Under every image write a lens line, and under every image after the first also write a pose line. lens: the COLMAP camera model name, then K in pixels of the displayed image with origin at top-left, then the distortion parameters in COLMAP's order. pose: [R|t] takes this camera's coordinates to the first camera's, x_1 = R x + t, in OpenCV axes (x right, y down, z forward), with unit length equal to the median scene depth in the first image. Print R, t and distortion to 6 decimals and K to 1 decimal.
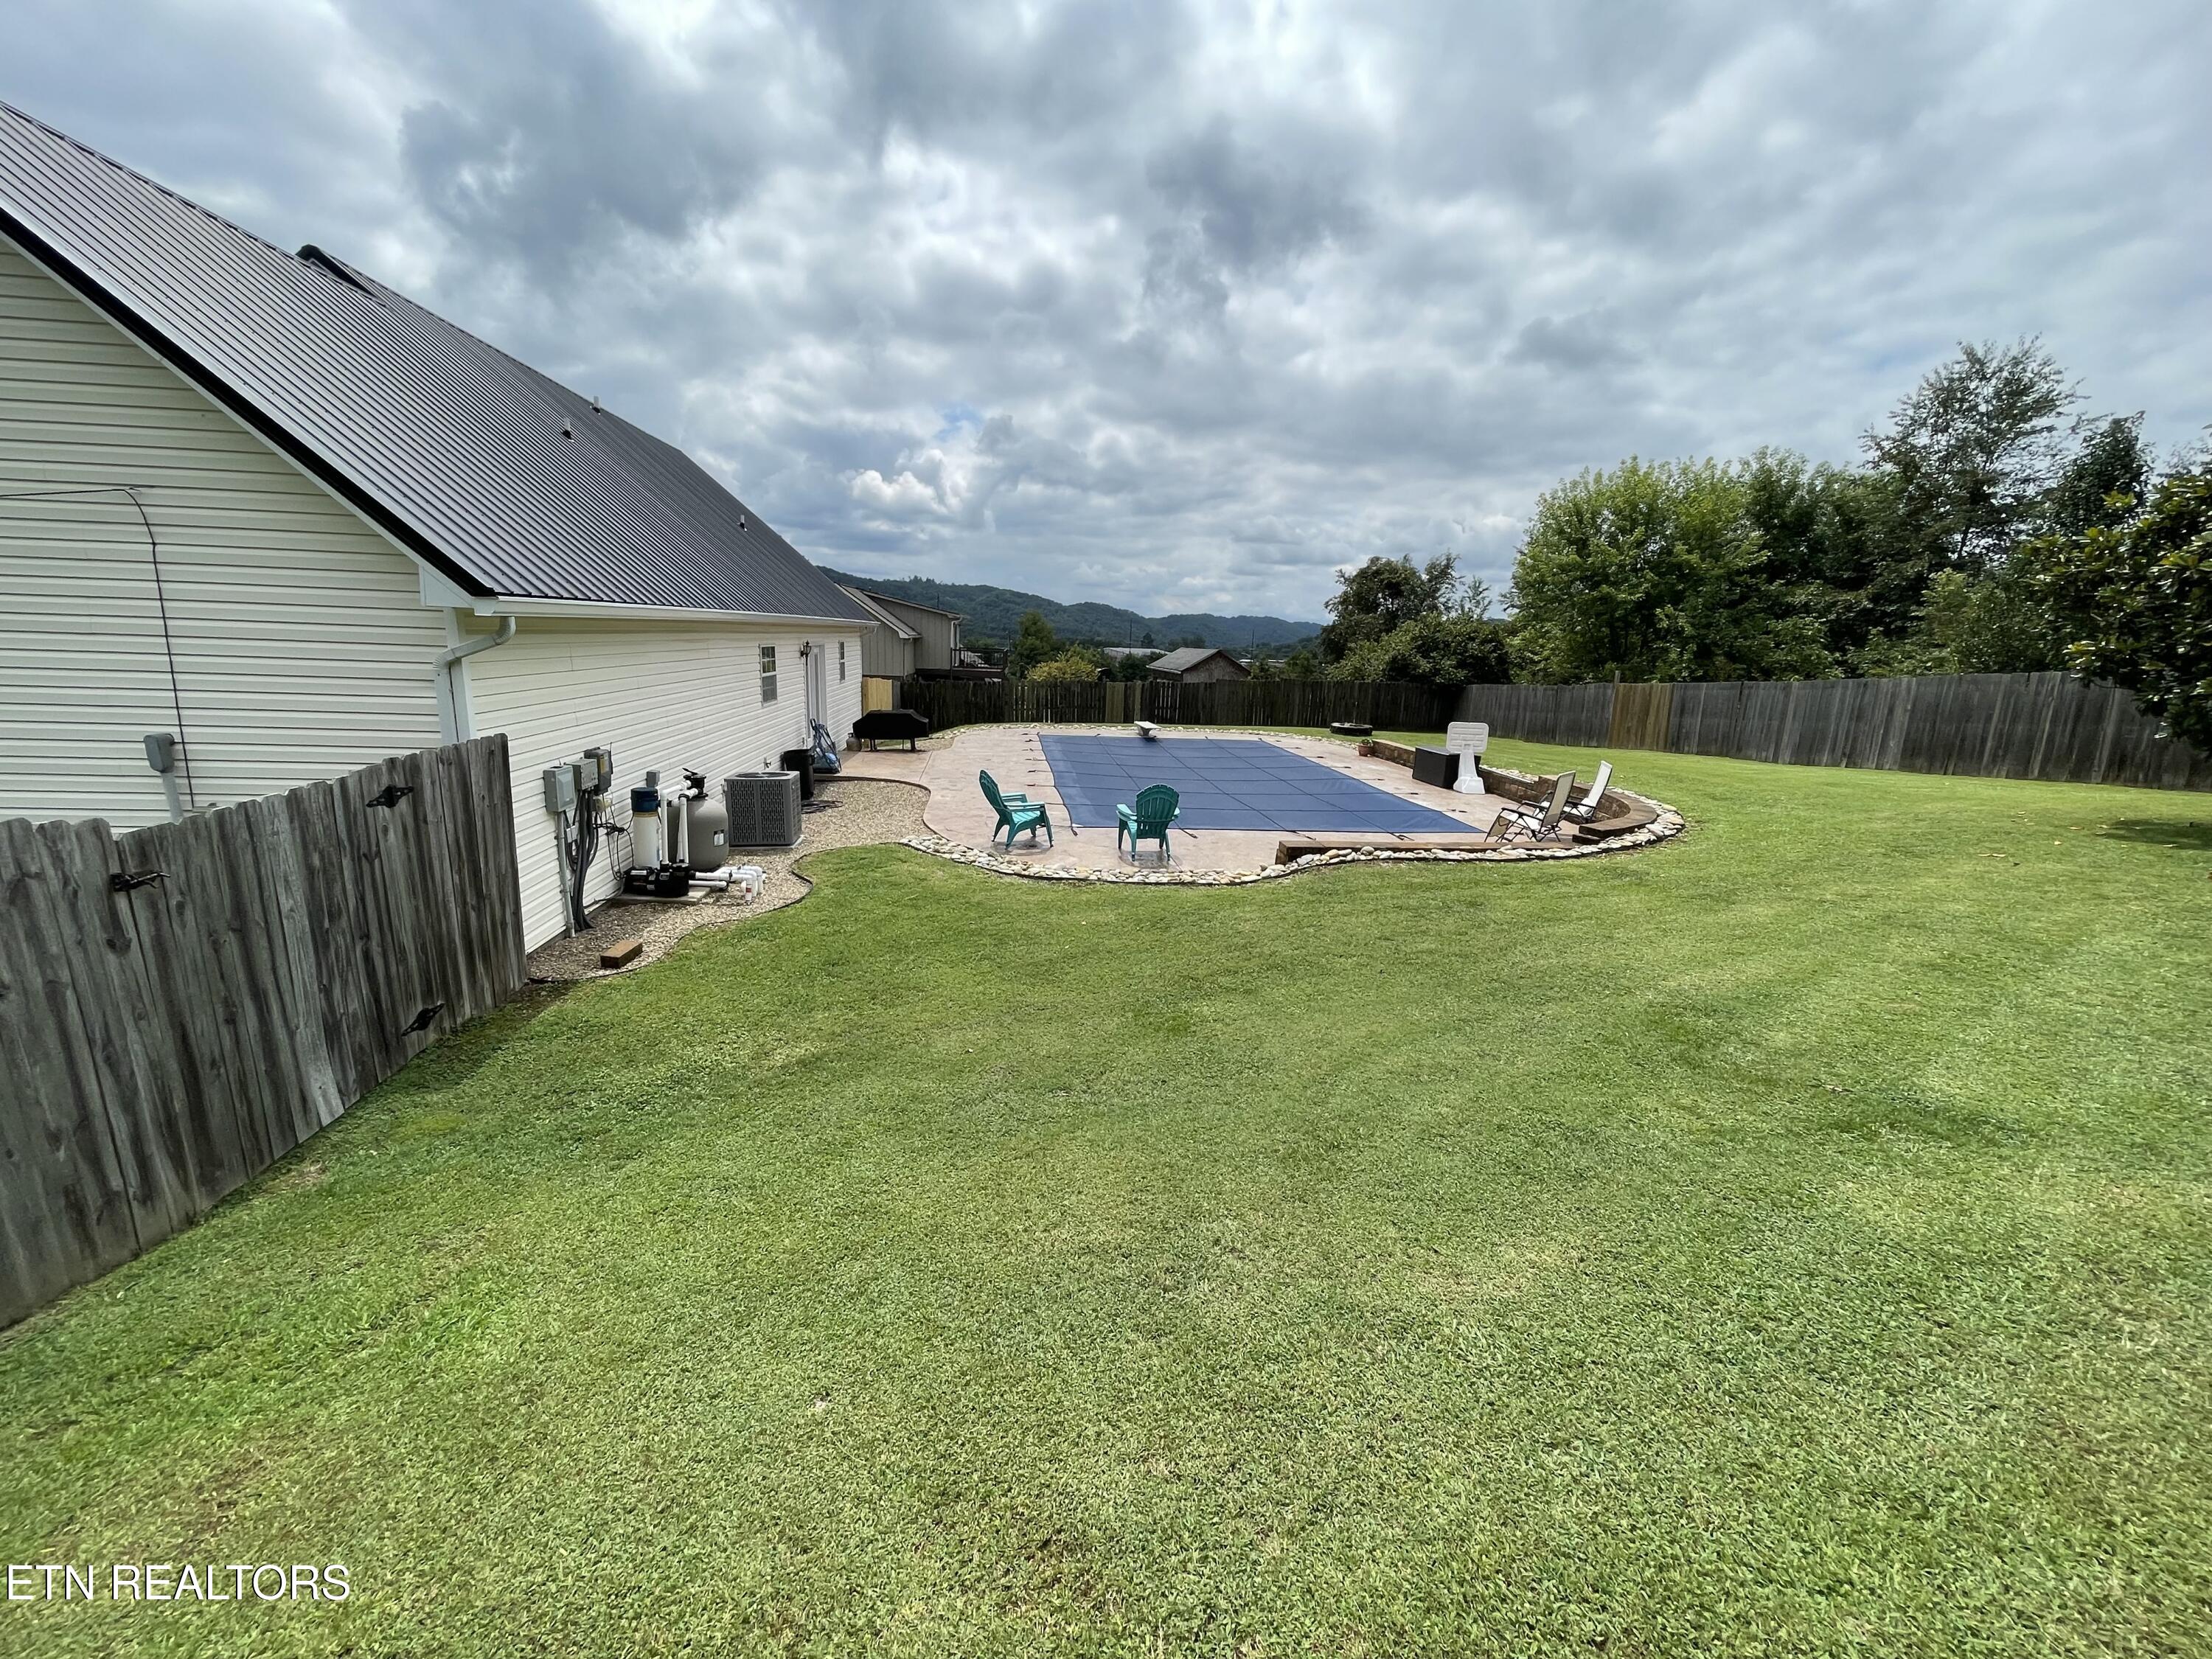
lens RADIAL K [[898.7, 0, 1106.0], [0, 898.7, 829.5], [0, 0, 1]] dist [-0.009376, 0.000257]
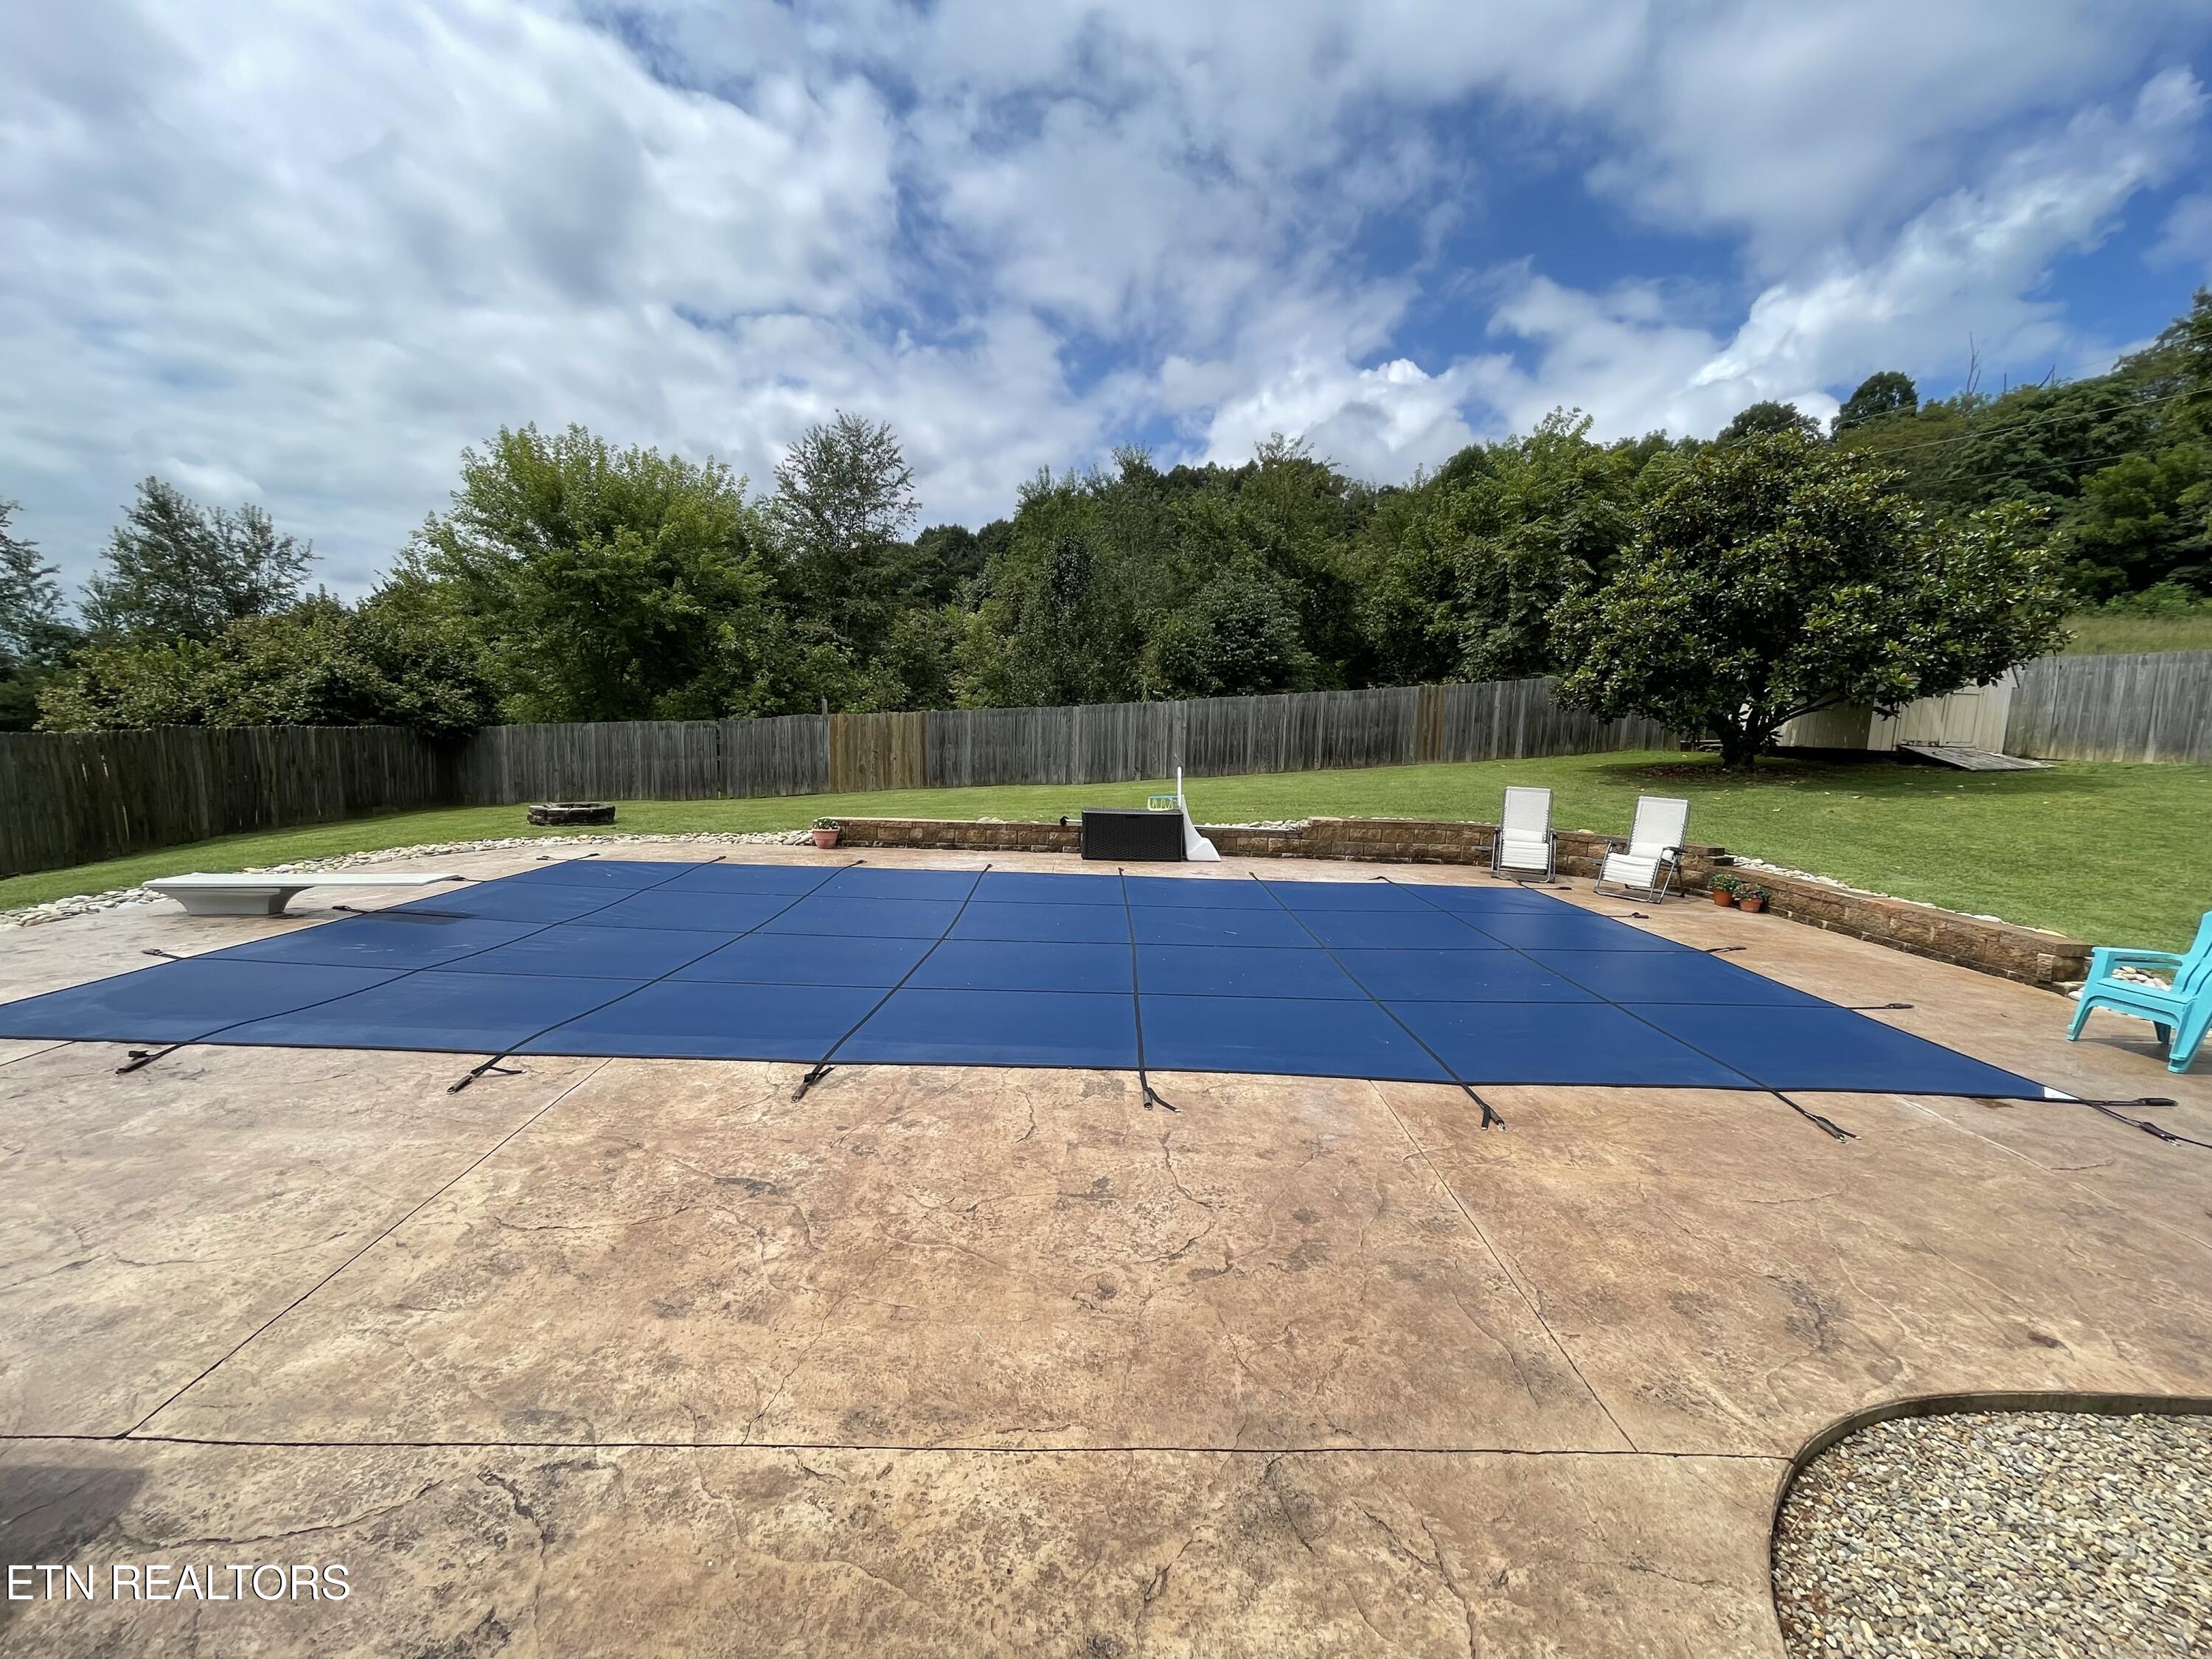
lens RADIAL K [[894.7, 0, 1103.8], [0, 894.7, 831.1], [0, 0, 1]] dist [0.000711, 0.000305]
pose [[0.121696, -0.150925, 0.981026, -0.304045], [0.184923, 0.974514, 0.126984, -0.160136], [-0.975189, 0.165961, 0.146504, 0.893261]]
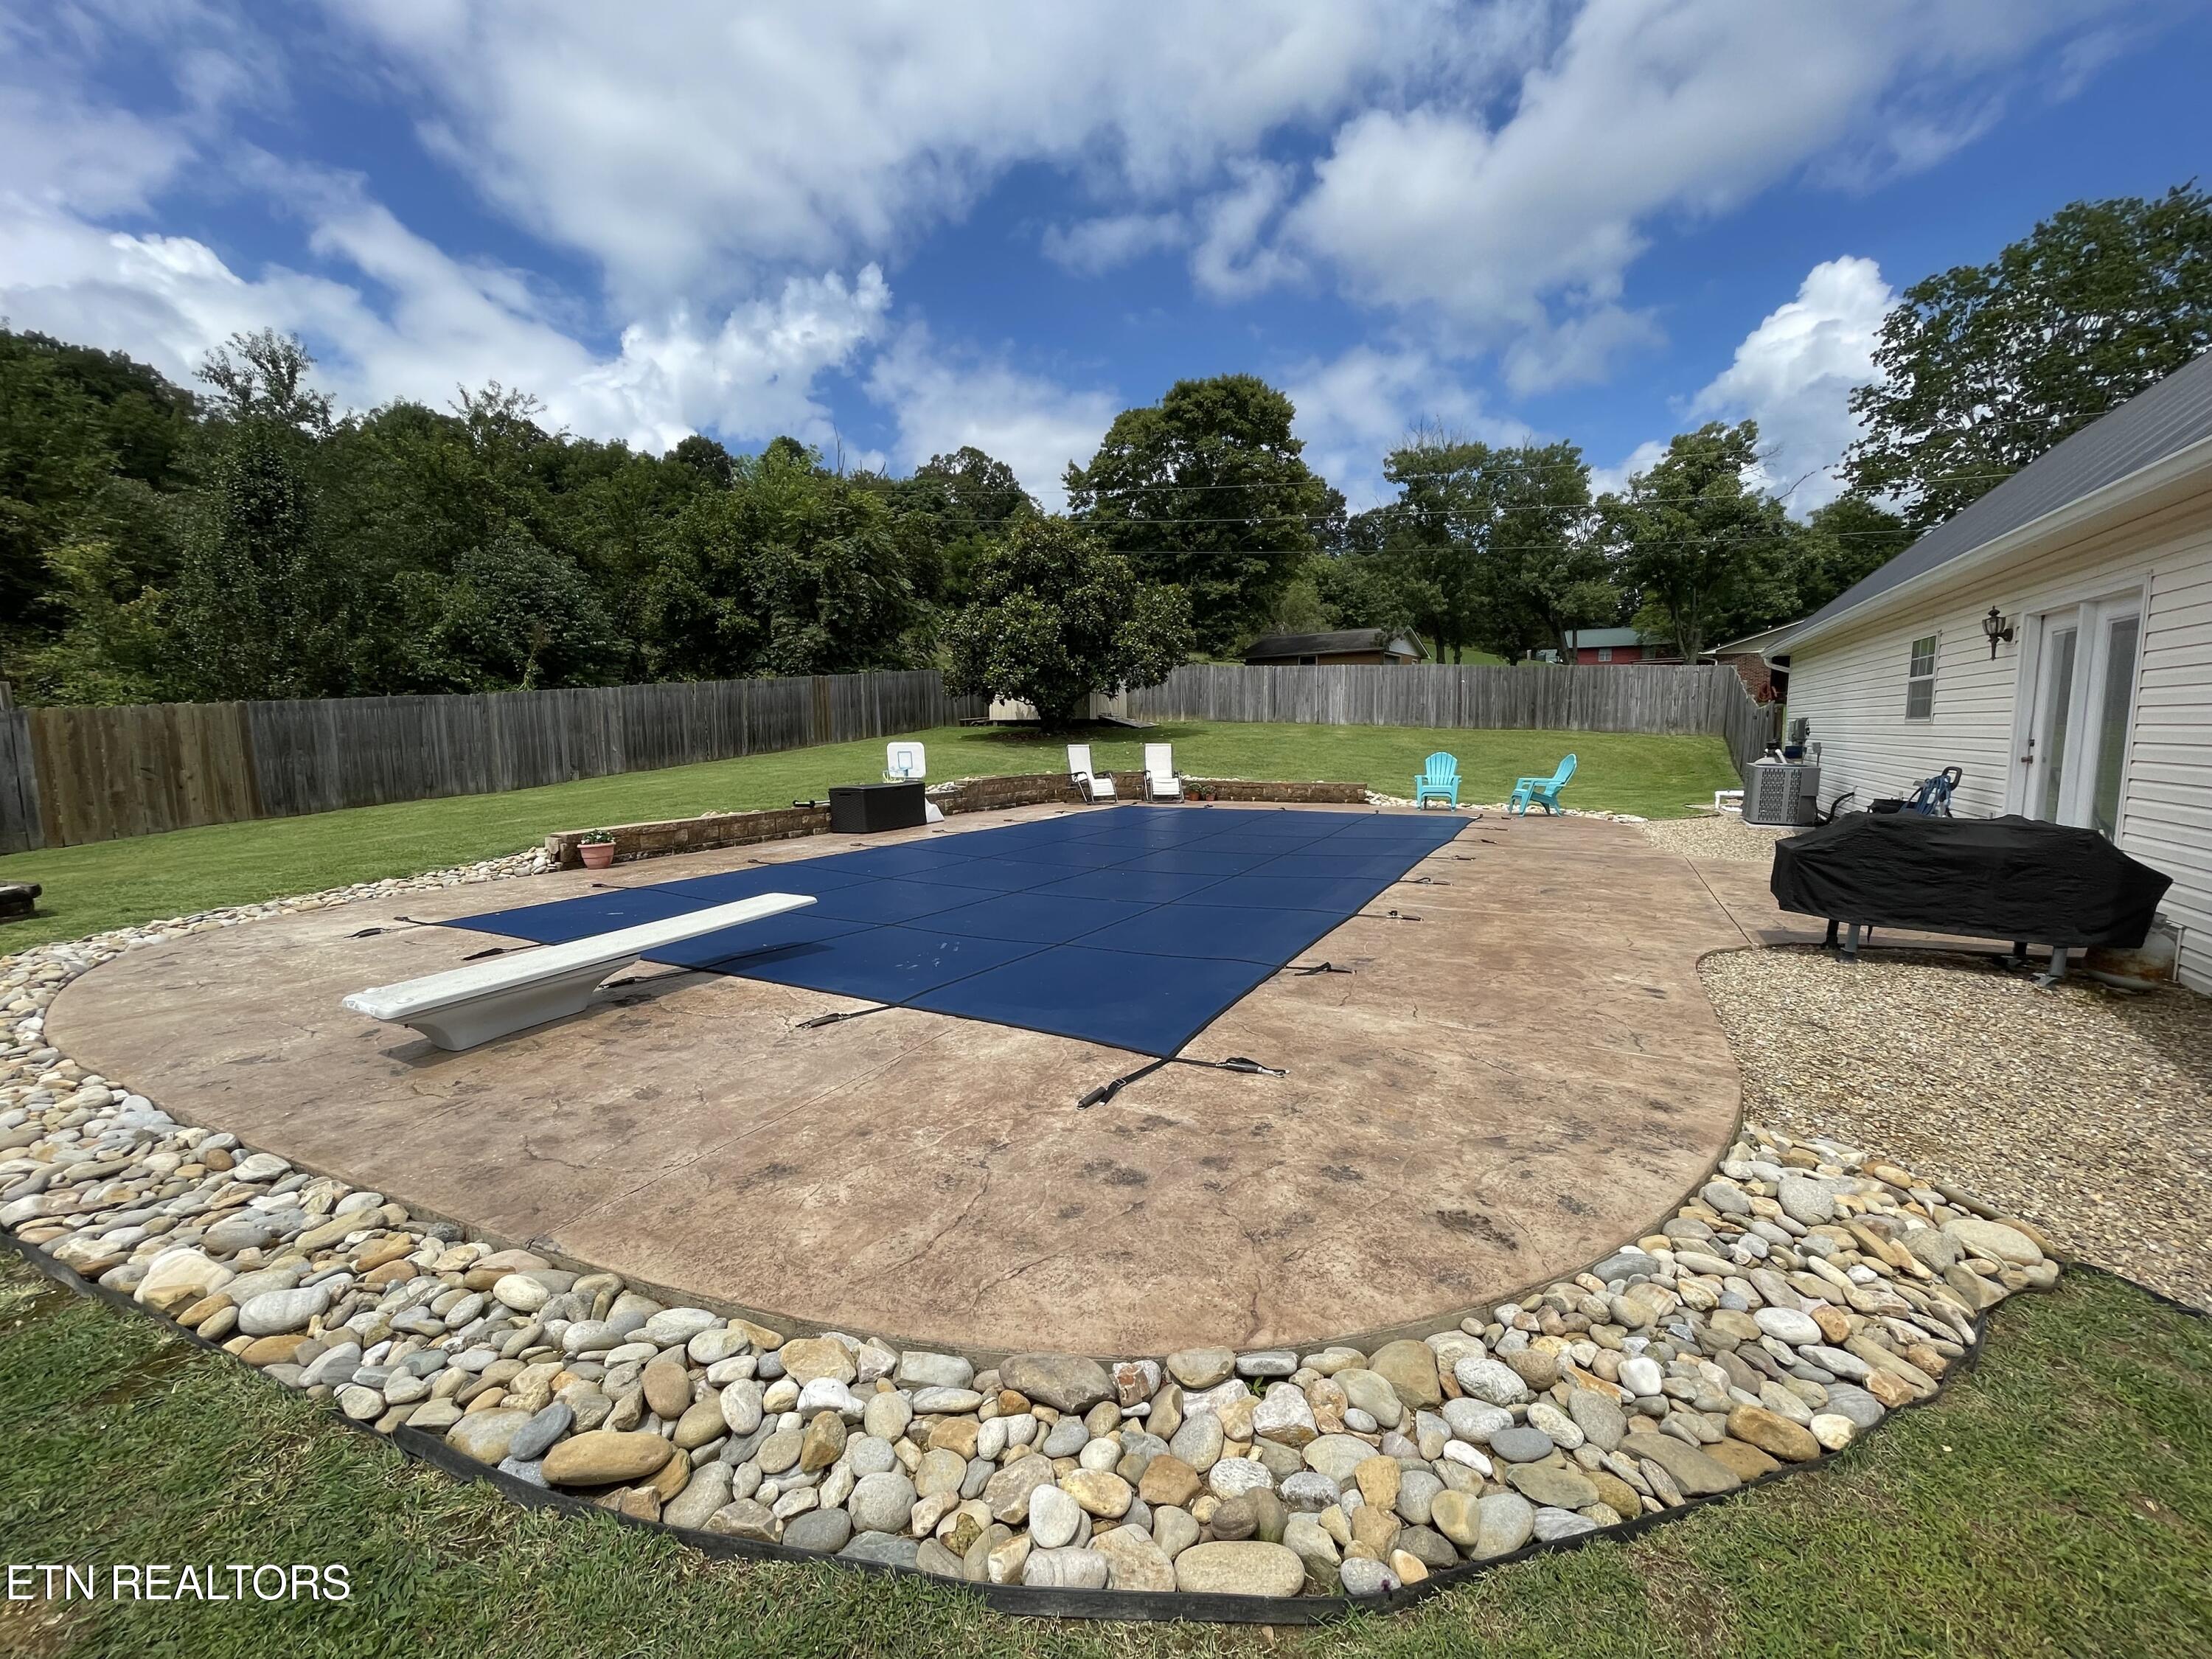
lens RADIAL K [[894.7, 0, 1103.8], [0, 894.7, 831.1], [0, 0, 1]] dist [0.000711, 0.000305]
pose [[-0.812642, -0.091977, 0.575459, -0.206302], [0.104729, 0.948340, 0.299471, -0.250446], [-0.573276, 0.303630, -0.761028, 1.439541]]
